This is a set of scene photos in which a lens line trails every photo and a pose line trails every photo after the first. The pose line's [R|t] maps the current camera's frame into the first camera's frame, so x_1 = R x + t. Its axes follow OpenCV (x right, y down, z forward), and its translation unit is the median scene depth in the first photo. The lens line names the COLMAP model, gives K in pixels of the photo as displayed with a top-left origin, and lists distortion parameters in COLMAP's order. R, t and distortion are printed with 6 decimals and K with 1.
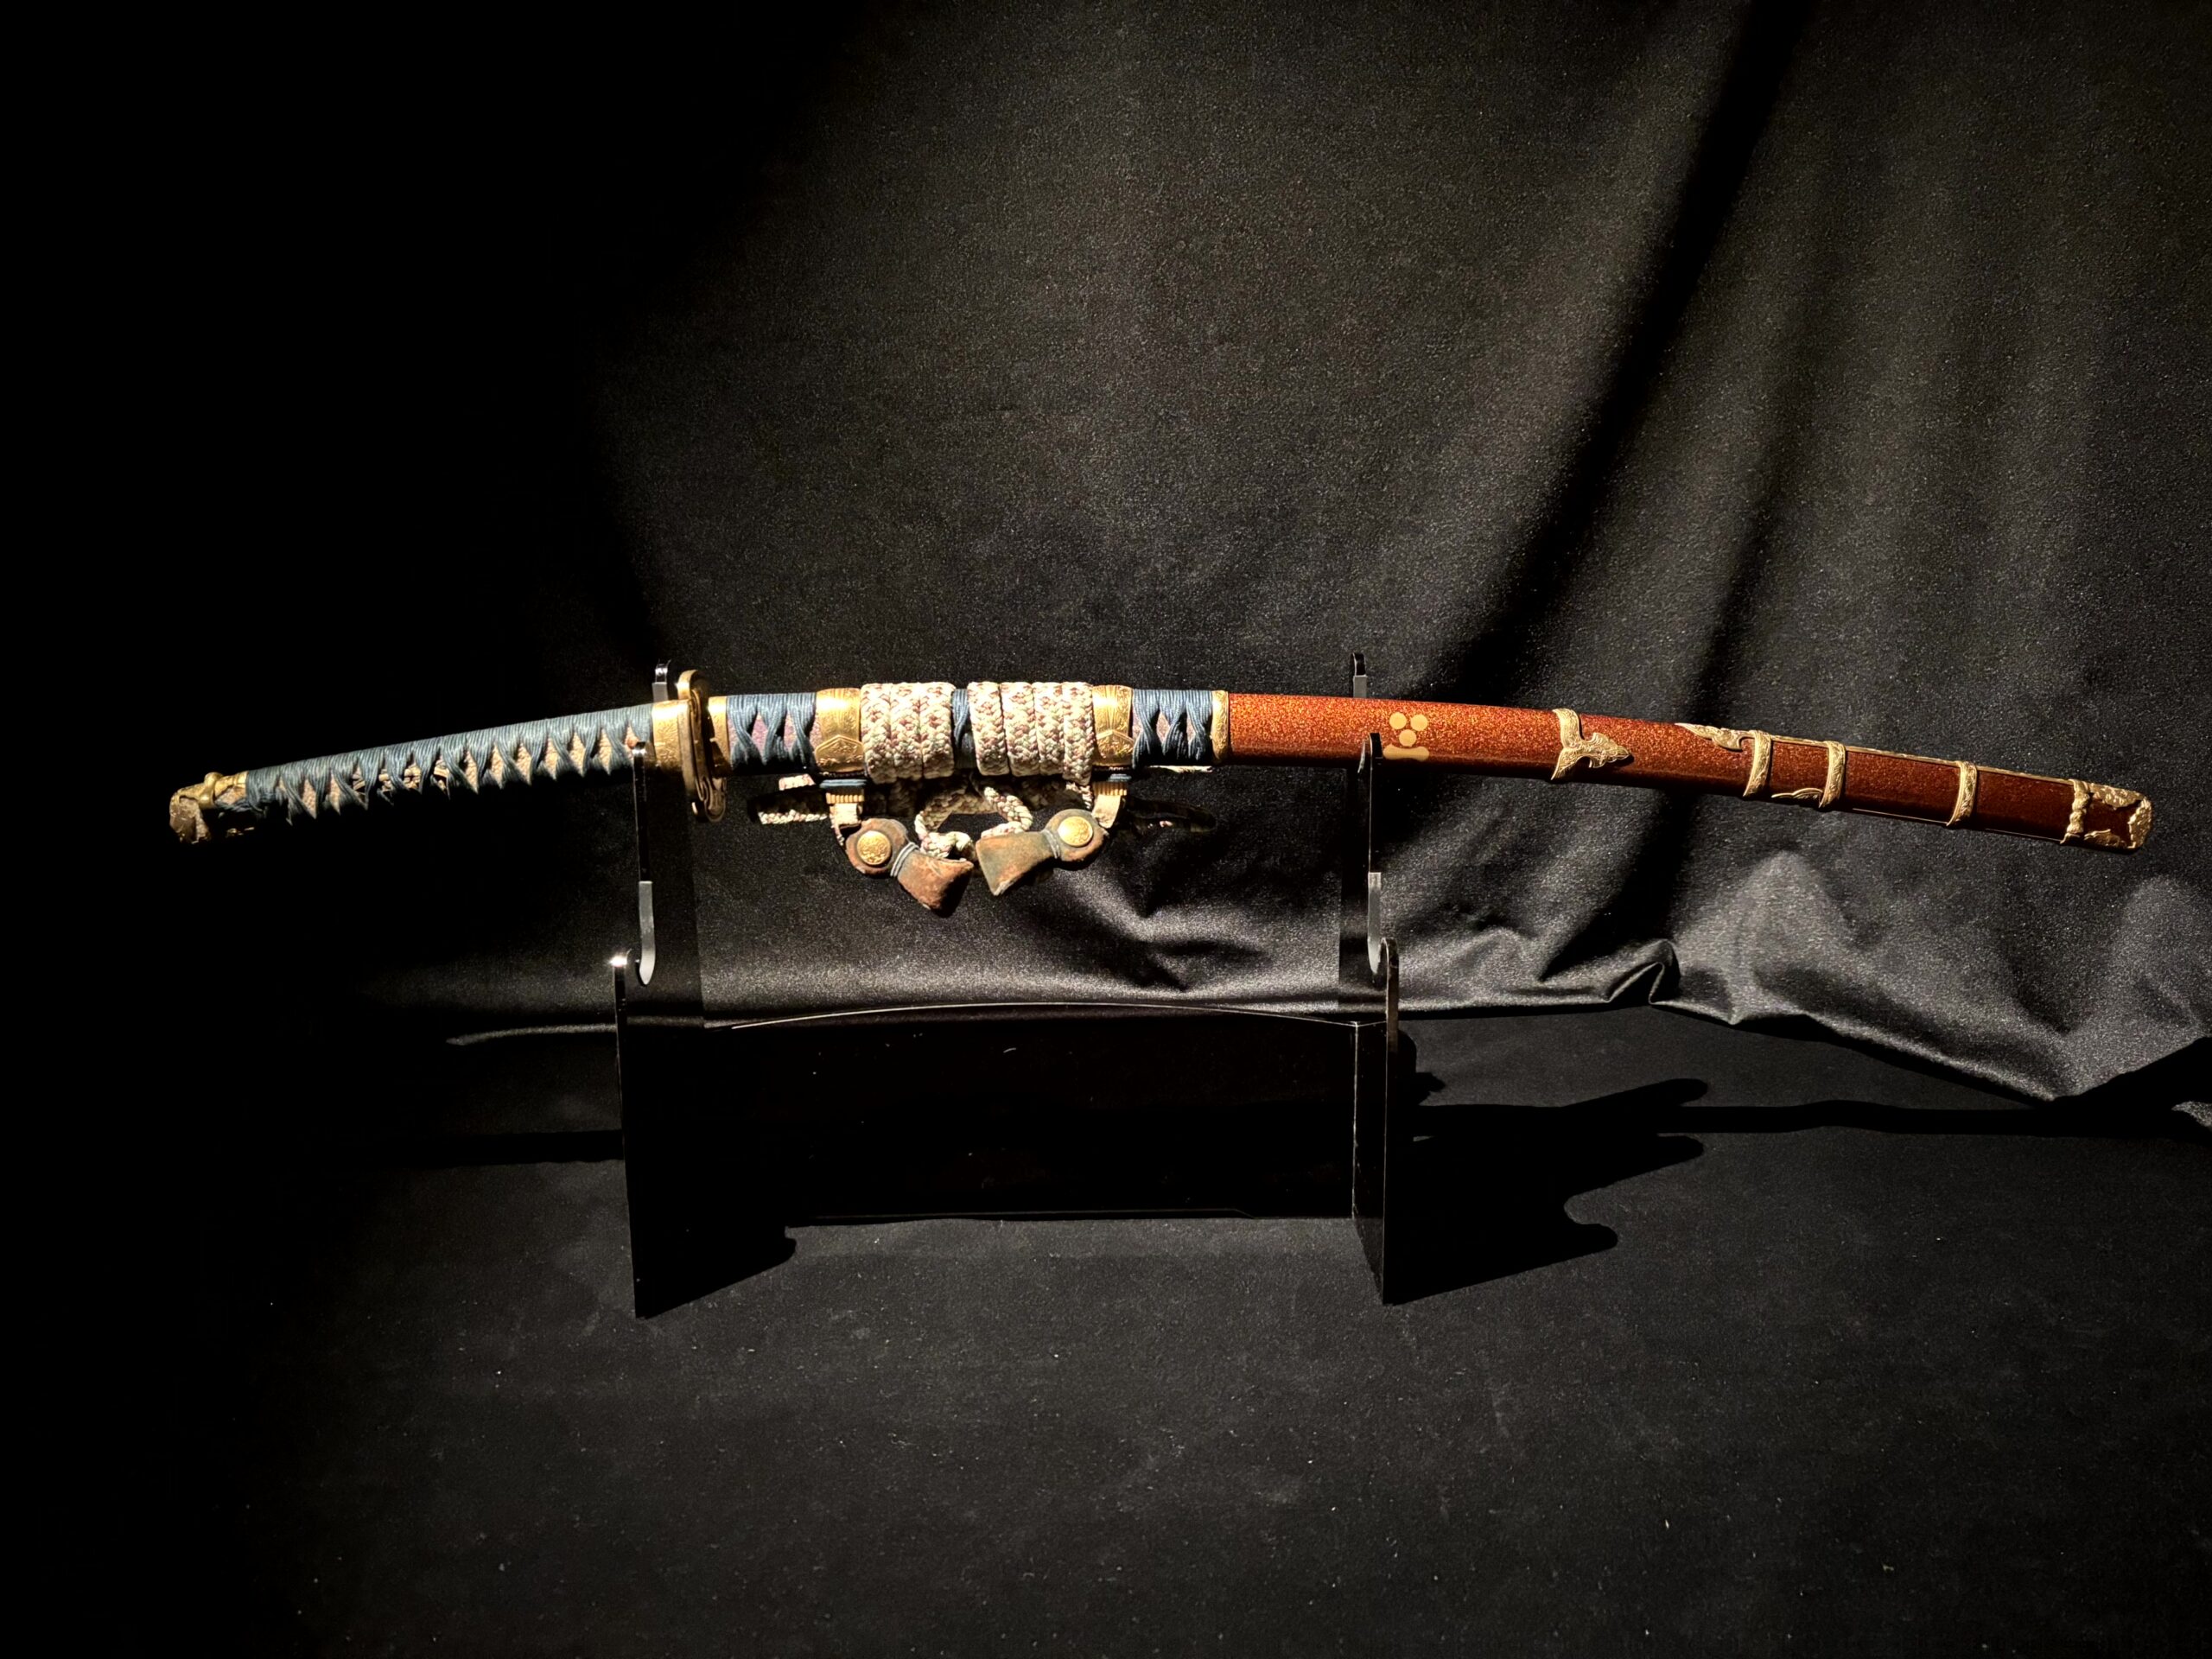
lens RADIAL K [[1690.6, 0, 1106.0], [0, 1690.6, 829.5], [0, 0, 1]] dist [-0.051068, -0.000032]
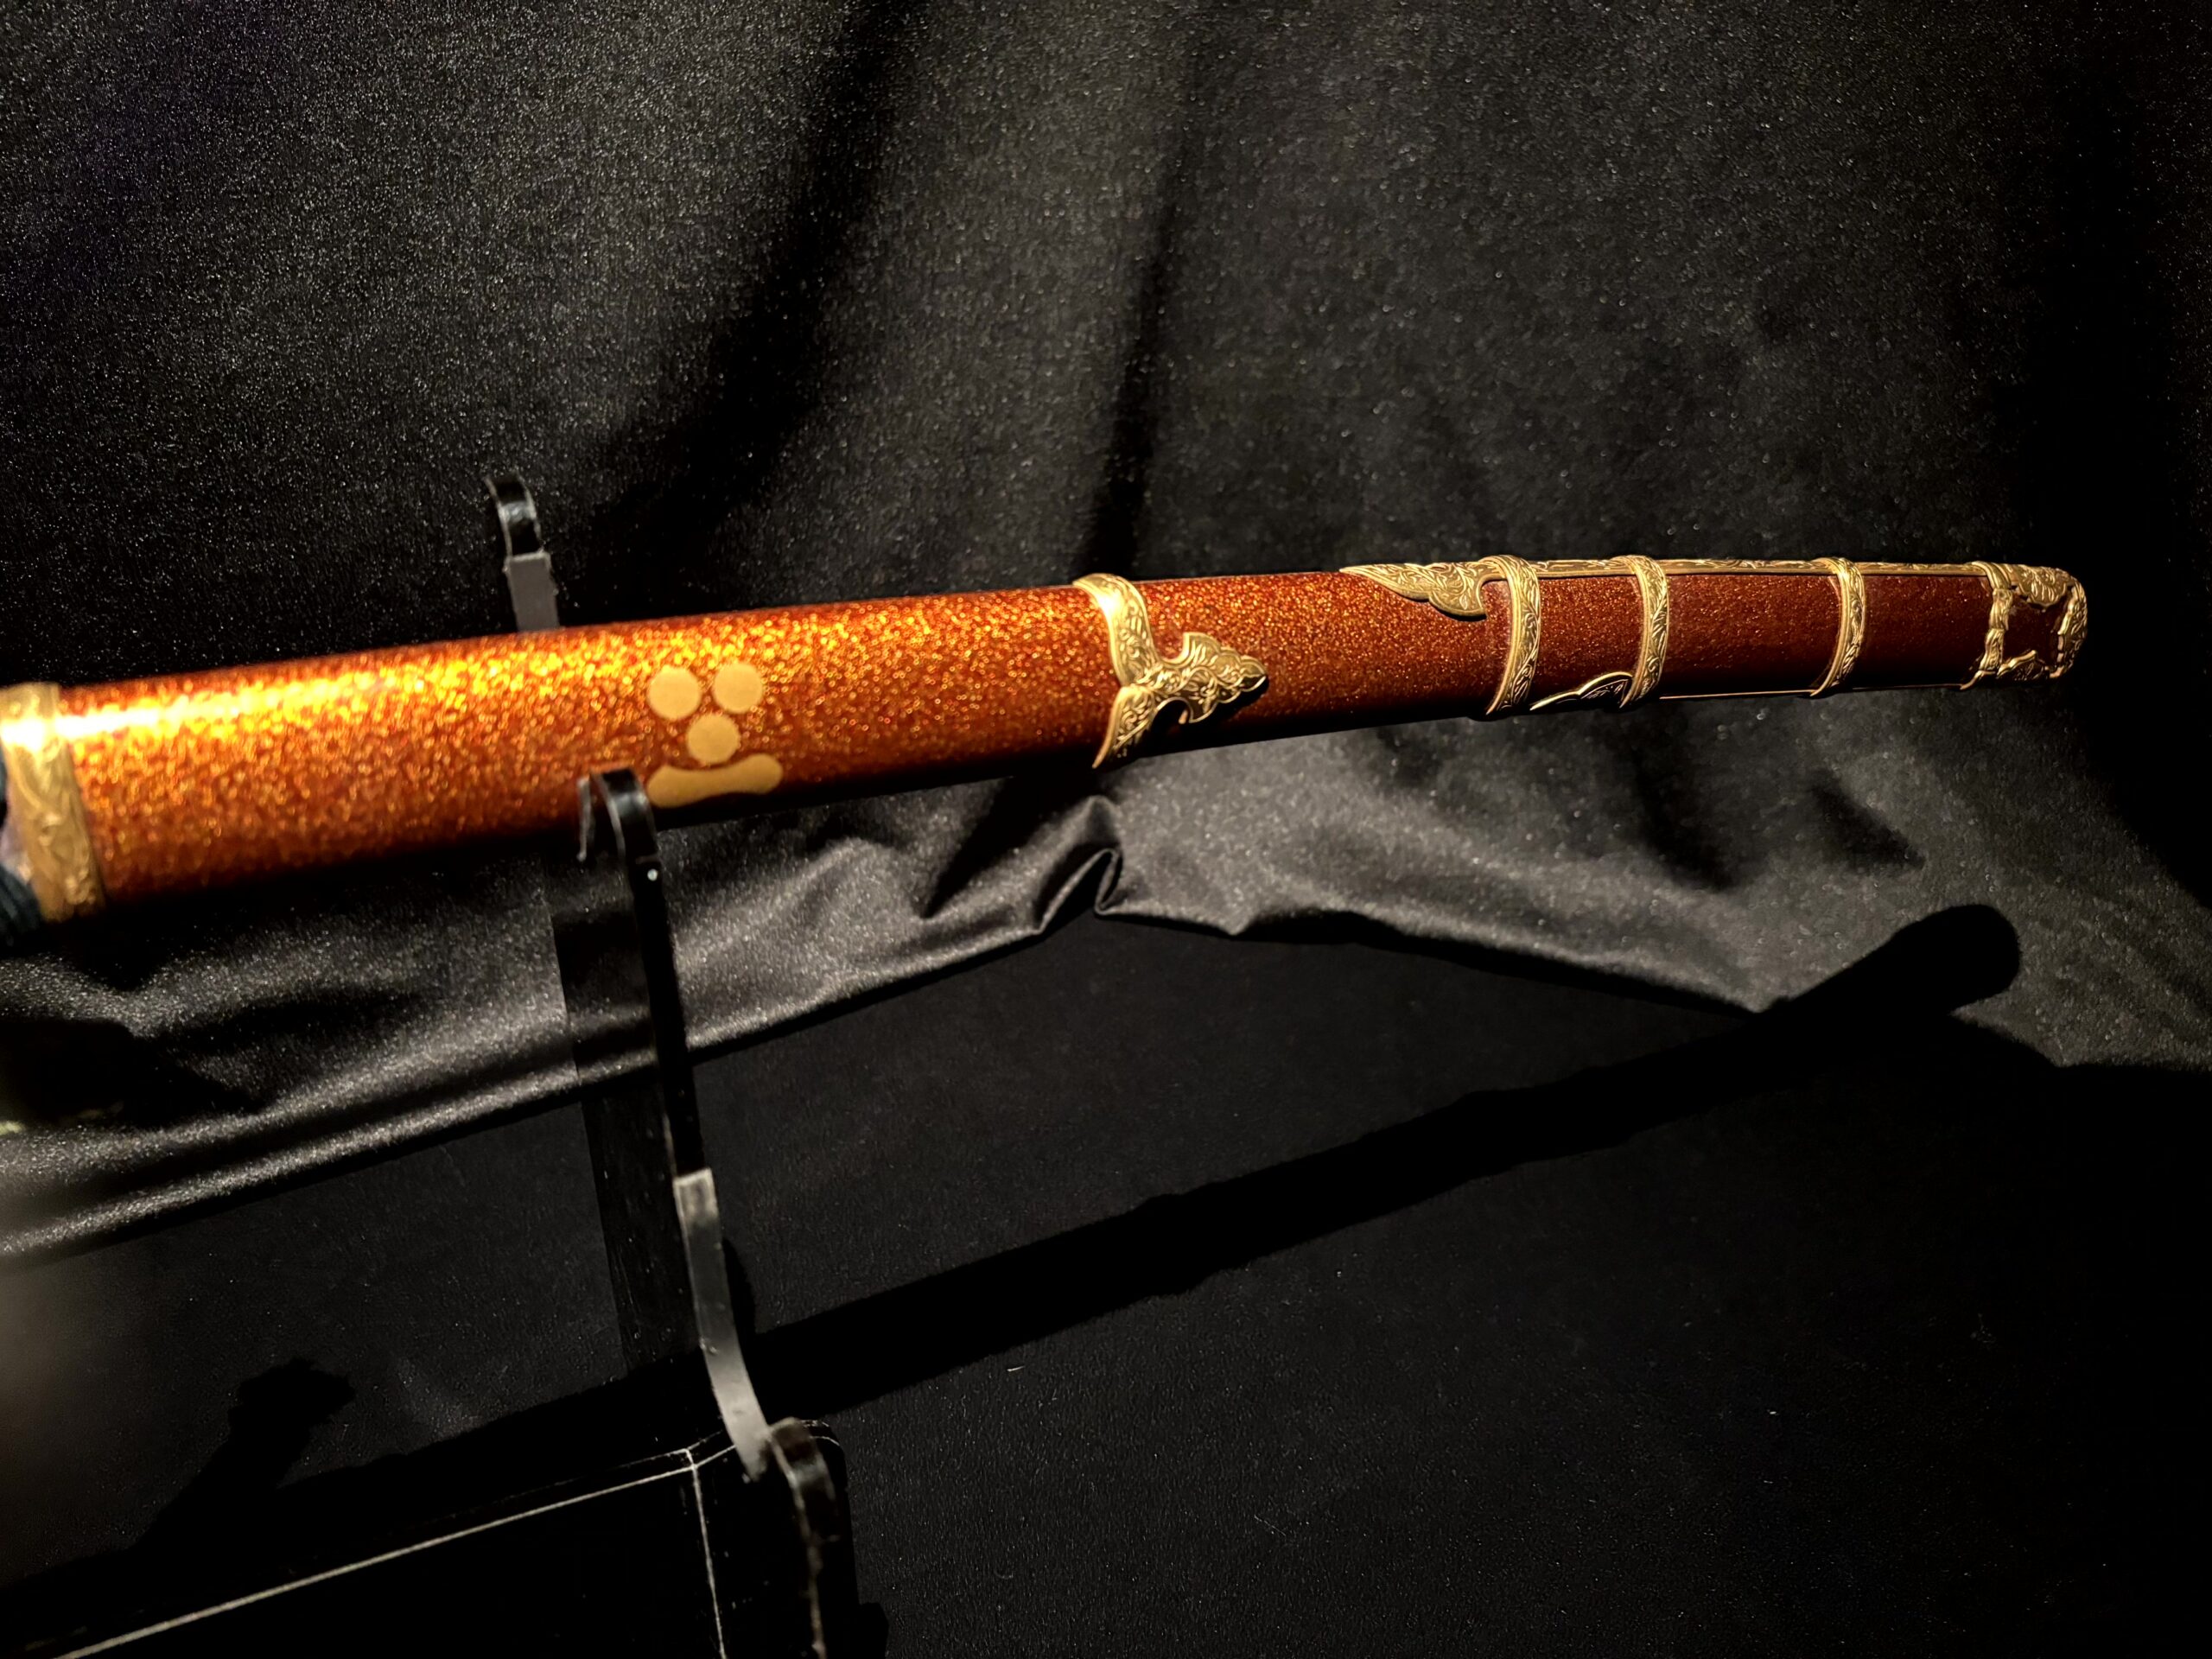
lens RADIAL K [[1668.5, 0, 1106.0], [0, 1668.5, 829.5], [0, 0, 1]] dist [0.060686, -0.204147]
pose [[0.879838, -0.207889, 0.427396, 0.100045], [0.100943, 0.960484, 0.259385, -0.114064], [-0.464431, -0.185074, 0.866055, 0.663370]]
